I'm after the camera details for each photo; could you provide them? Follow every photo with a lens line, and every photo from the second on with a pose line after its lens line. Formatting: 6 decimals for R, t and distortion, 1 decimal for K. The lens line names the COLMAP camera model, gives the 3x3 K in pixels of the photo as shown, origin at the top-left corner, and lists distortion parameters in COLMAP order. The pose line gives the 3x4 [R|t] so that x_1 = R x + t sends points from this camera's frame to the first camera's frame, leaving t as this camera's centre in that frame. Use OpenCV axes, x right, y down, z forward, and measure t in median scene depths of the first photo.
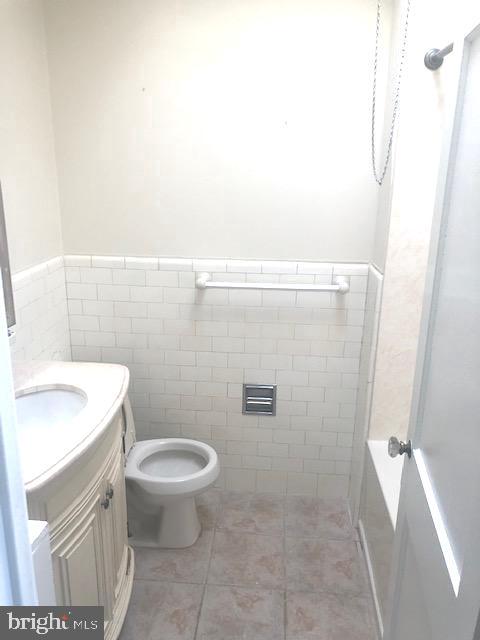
lens RADIAL K [[515.8, 0, 239.5], [0, 515.8, 319.9], [0, 0, 1]] dist [0.006570, -0.009673]
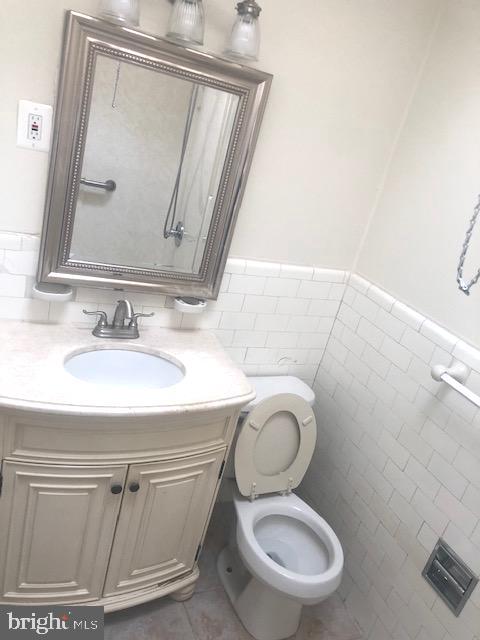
lens RADIAL K [[515.8, 0, 240.0], [0, 515.8, 320.0], [0, 0, 1]] dist [0.006570, -0.009673]
pose [[0.464312, 0.417351, -0.781174, 0.304907], [-0.464730, 0.865642, 0.186254, -0.130479], [0.753950, 0.276555, 0.595884, 0.342263]]
